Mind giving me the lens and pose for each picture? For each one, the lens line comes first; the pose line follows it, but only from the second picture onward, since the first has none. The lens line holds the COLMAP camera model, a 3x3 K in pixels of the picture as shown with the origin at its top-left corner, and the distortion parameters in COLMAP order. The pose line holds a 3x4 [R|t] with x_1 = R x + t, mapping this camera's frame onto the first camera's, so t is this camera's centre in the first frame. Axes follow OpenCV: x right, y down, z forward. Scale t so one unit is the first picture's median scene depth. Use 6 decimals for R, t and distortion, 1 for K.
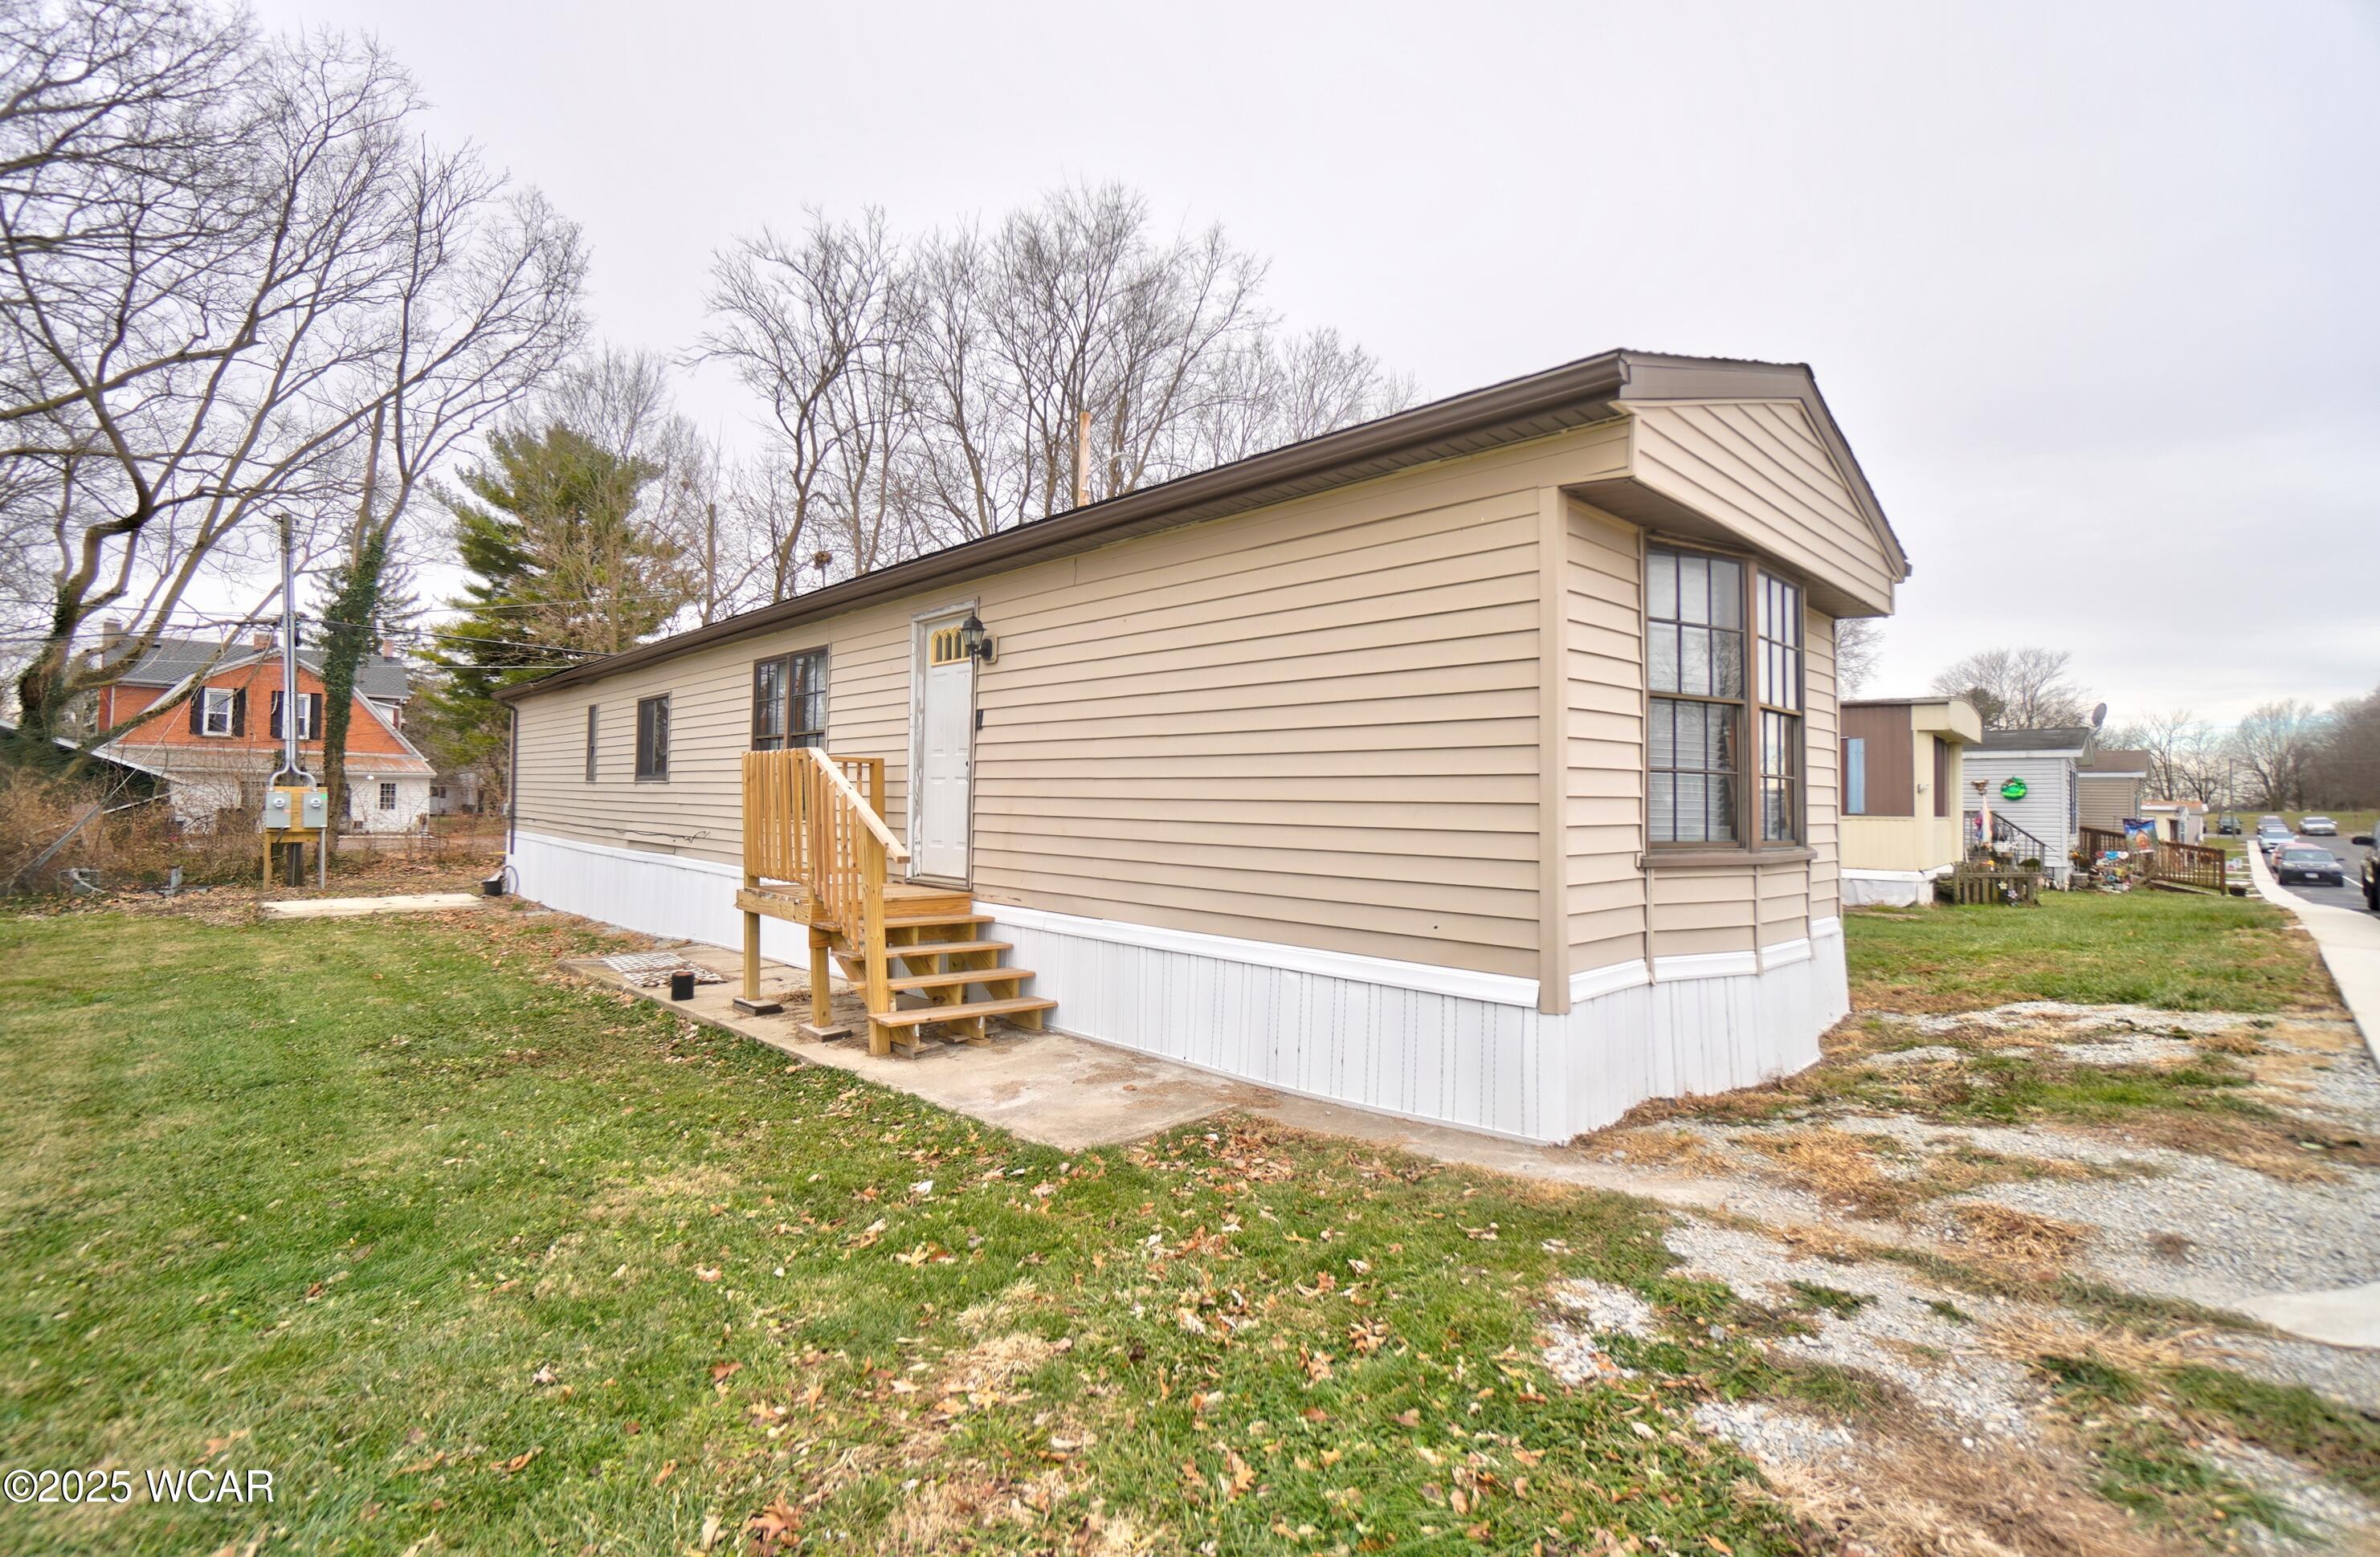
lens RADIAL K [[1068.6, 0, 1186.7], [0, 1068.6, 779.5], [0, 0, 1]] dist [-0.040763, 0.005605]
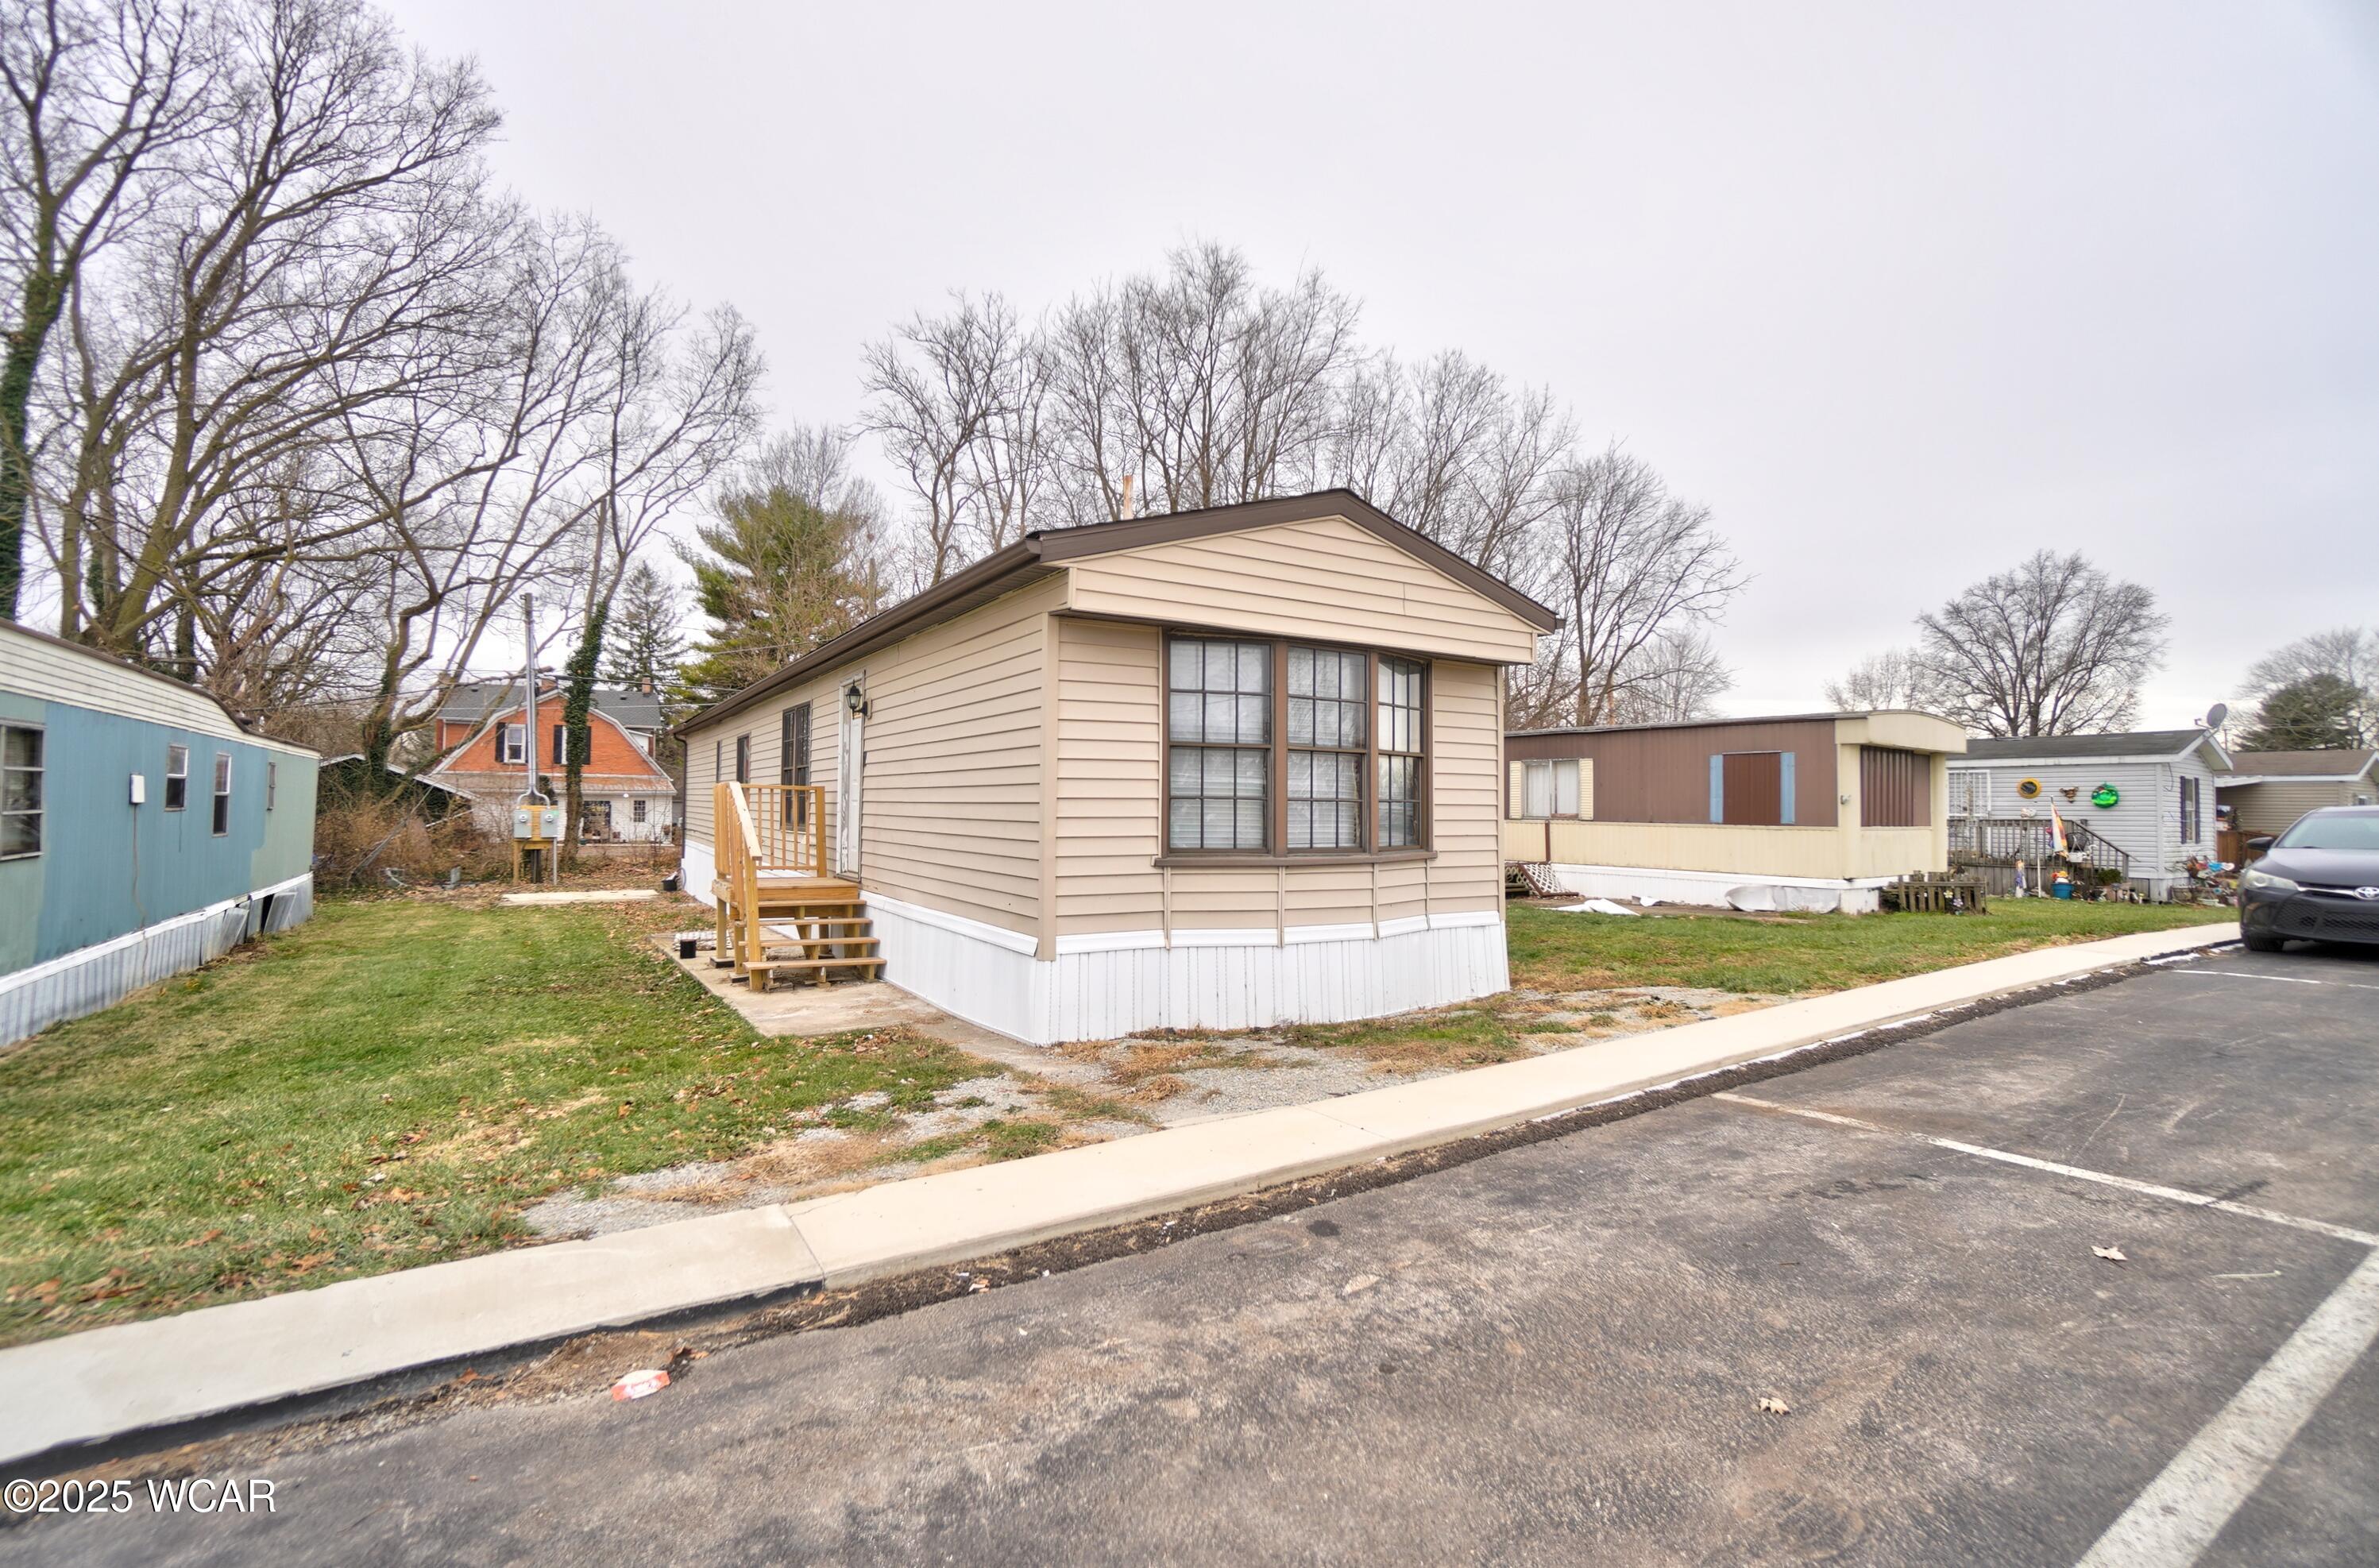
lens RADIAL K [[1056.9, 0, 1182.8], [0, 1056.9, 787.4], [0, 0, 1]] dist [-0.061754, 0.021330]
pose [[0.979660, -0.009238, -0.200451, 0.187478], [0.008940, 0.999957, -0.002392, -0.004814], [0.200464, 0.000551, 0.979701, -0.096776]]
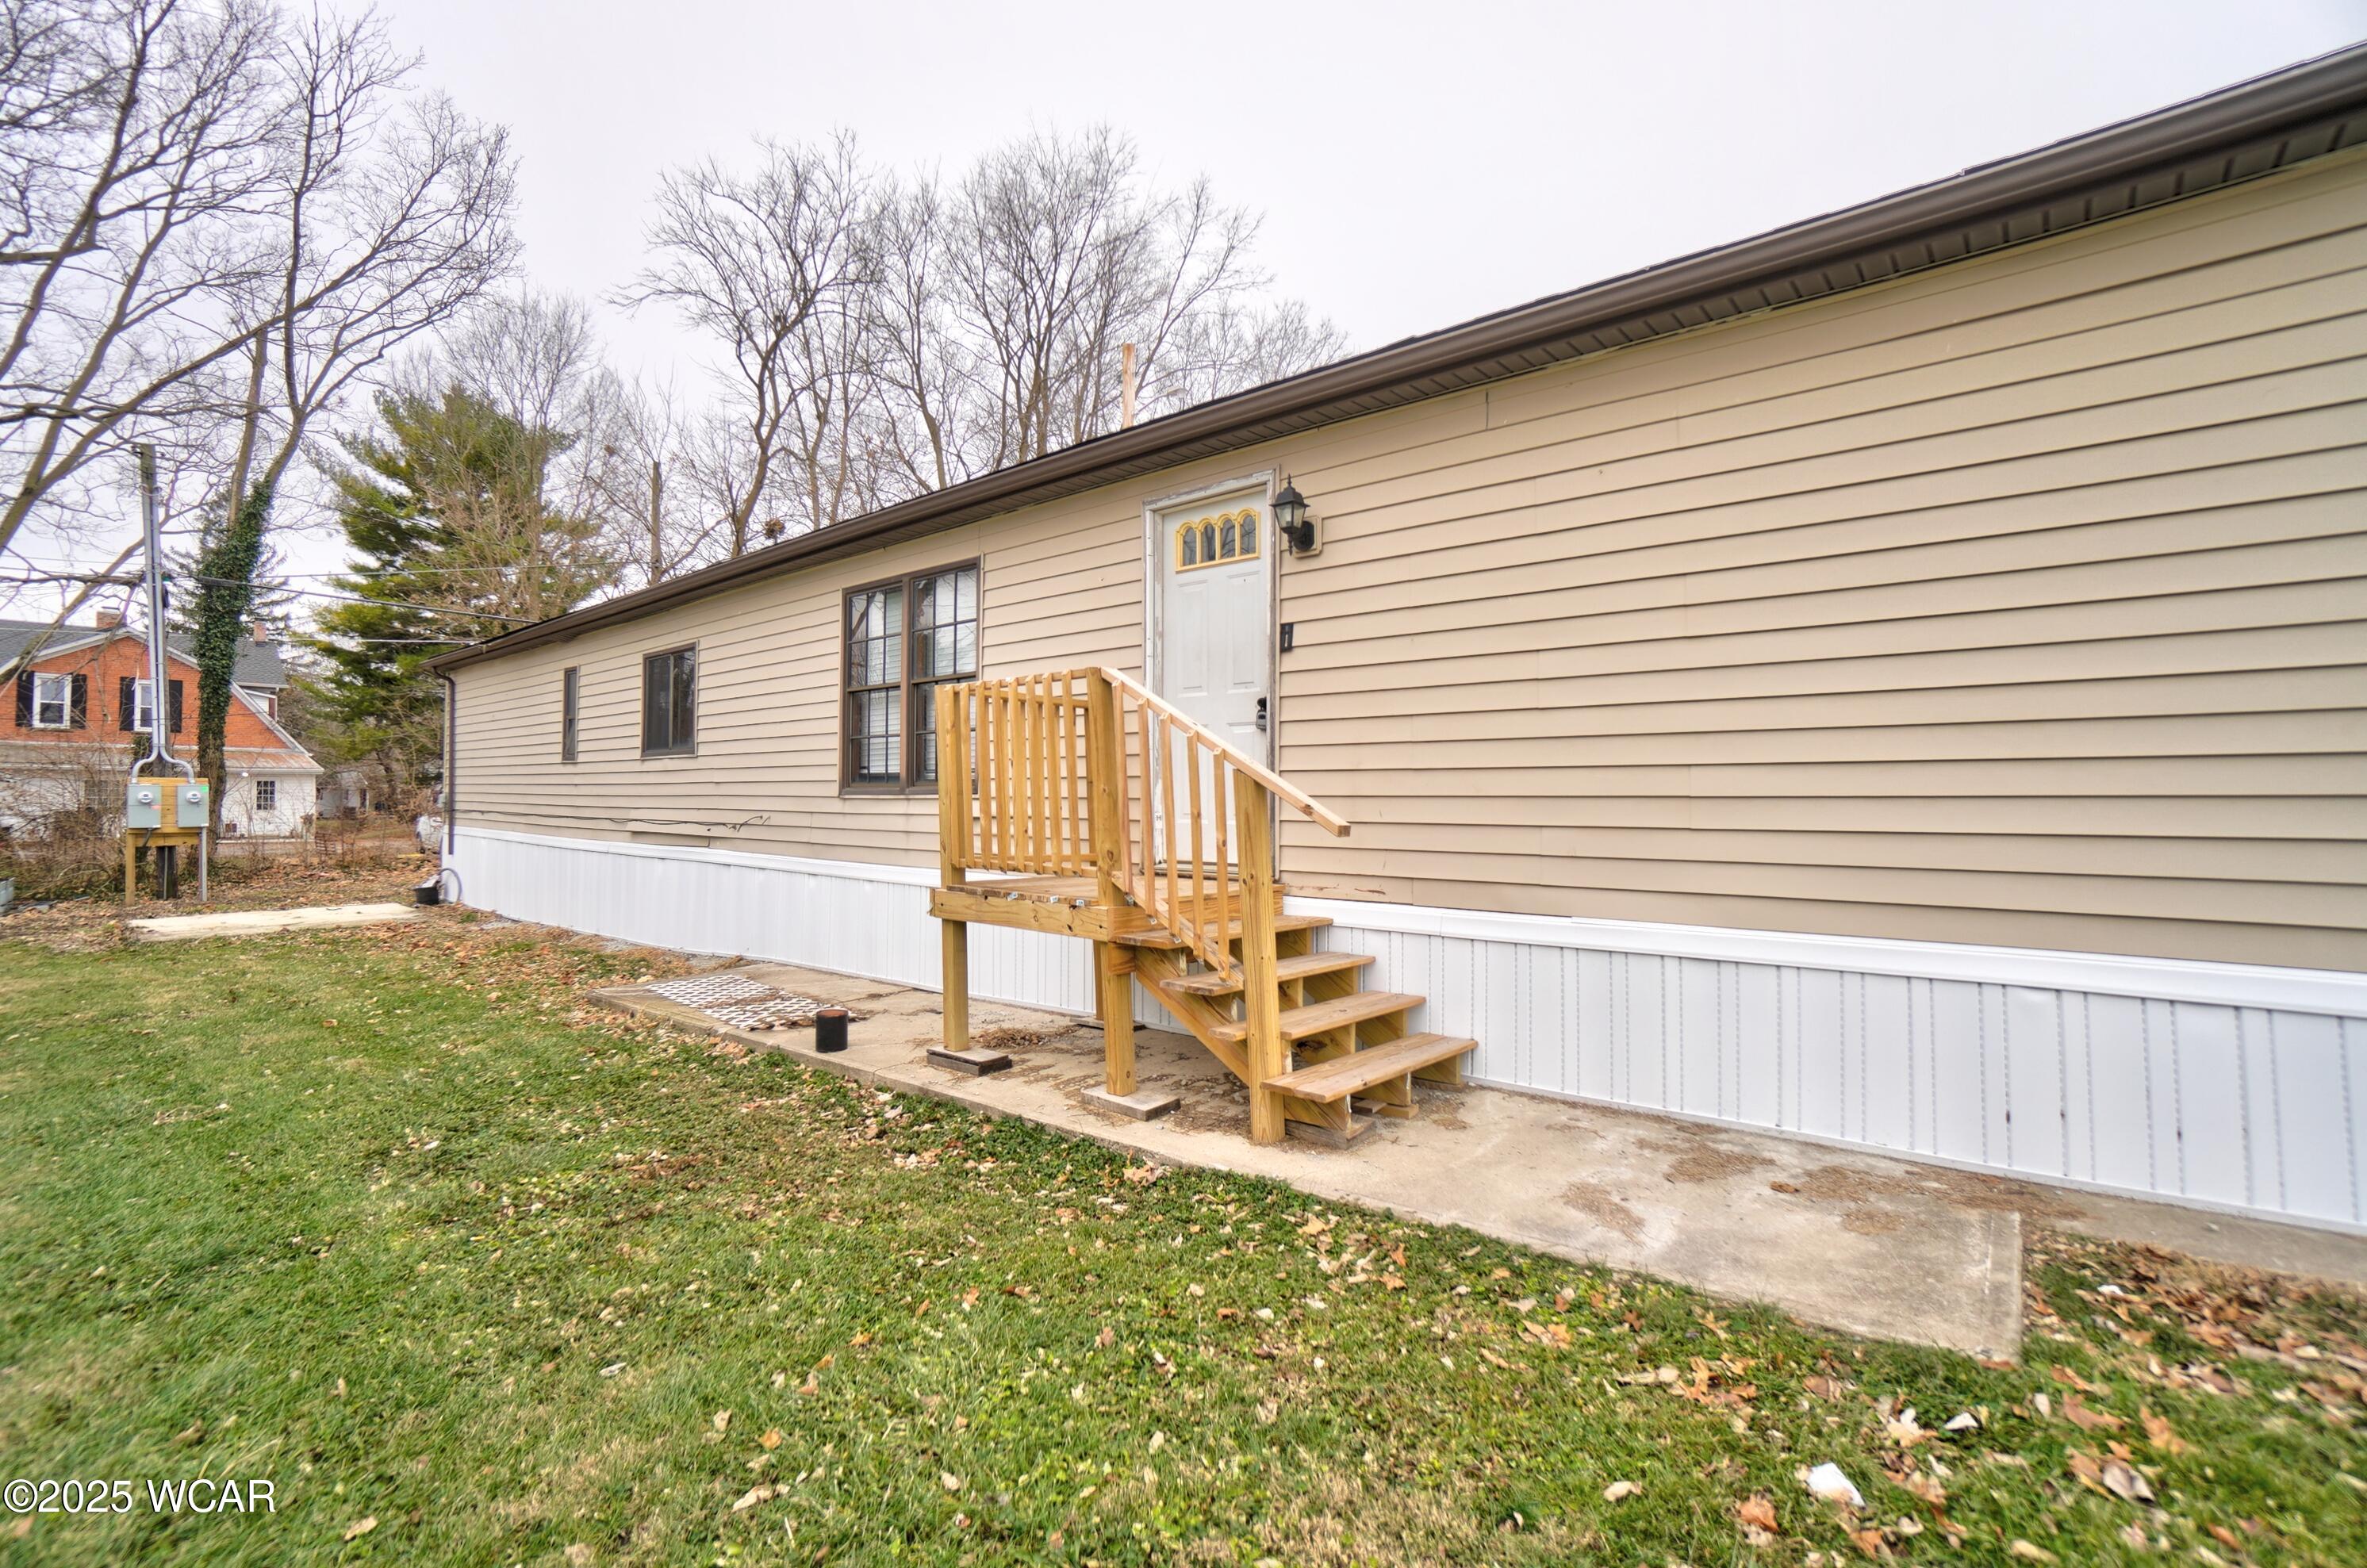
lens RADIAL K [[1054.5, 0, 1204.0], [0, 1054.5, 780.1], [0, 0, 1]] dist [-0.045019, 0.011305]
pose [[0.995035, -0.012821, 0.098696, -0.124079], [0.012077, 0.999894, 0.008130, 0.012212], [-0.098790, -0.006897, 0.995084, 0.122319]]
